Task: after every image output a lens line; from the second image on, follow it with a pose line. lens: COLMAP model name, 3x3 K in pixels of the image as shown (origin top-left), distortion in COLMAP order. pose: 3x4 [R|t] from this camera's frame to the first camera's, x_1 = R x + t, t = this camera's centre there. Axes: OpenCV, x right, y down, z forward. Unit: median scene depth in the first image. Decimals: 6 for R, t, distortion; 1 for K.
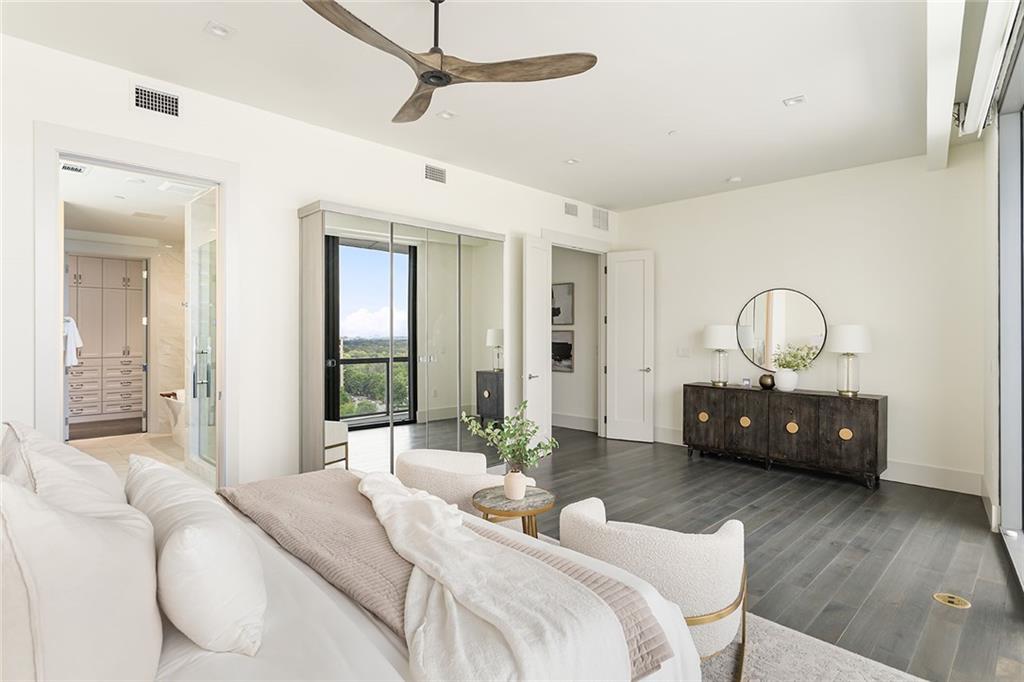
lens RADIAL K [[523.3, 0, 522.7], [0, 523.3, 337.5], [0, 0, 1]] dist [-0.003992, 0.000488]
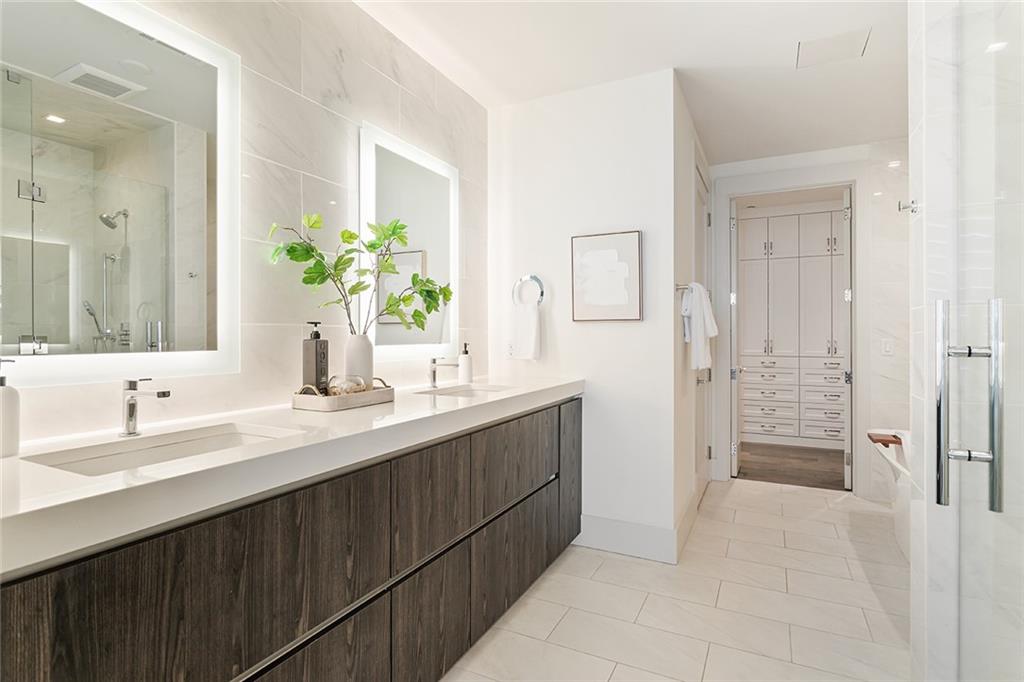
lens RADIAL K [[523.3, 0, 513.3], [0, 523.3, 331.4], [0, 0, 1]] dist [-0.003992, 0.000488]
pose [[0.312893, -0.009023, -0.949746, -0.297636], [-0.000778, 0.999952, -0.009756, 0.013733], [0.949788, 0.003791, 0.312871, 0.477128]]
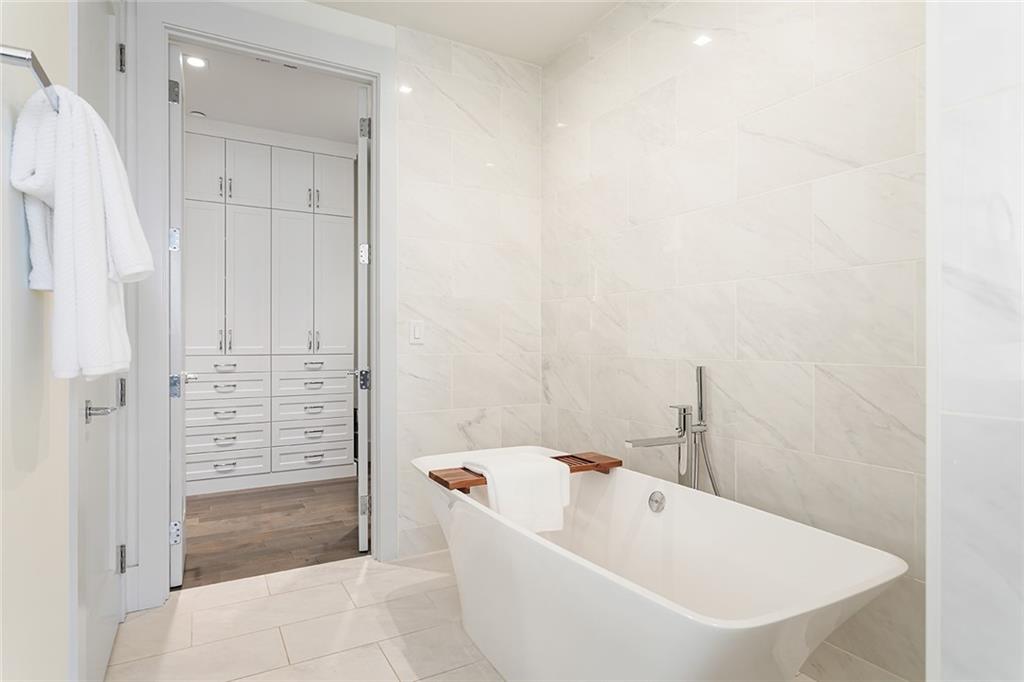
lens RADIAL K [[566.7, 0, 514.0], [0, 566.7, 342.1], [0, 0, 1]] dist [-0.000120, -0.000415]
pose [[0.959439, -0.001662, -0.281913, -0.512204], [0.001641, 0.999999, -0.000311, 0.031759], [0.281913, -0.000164, 0.959440, 0.648312]]
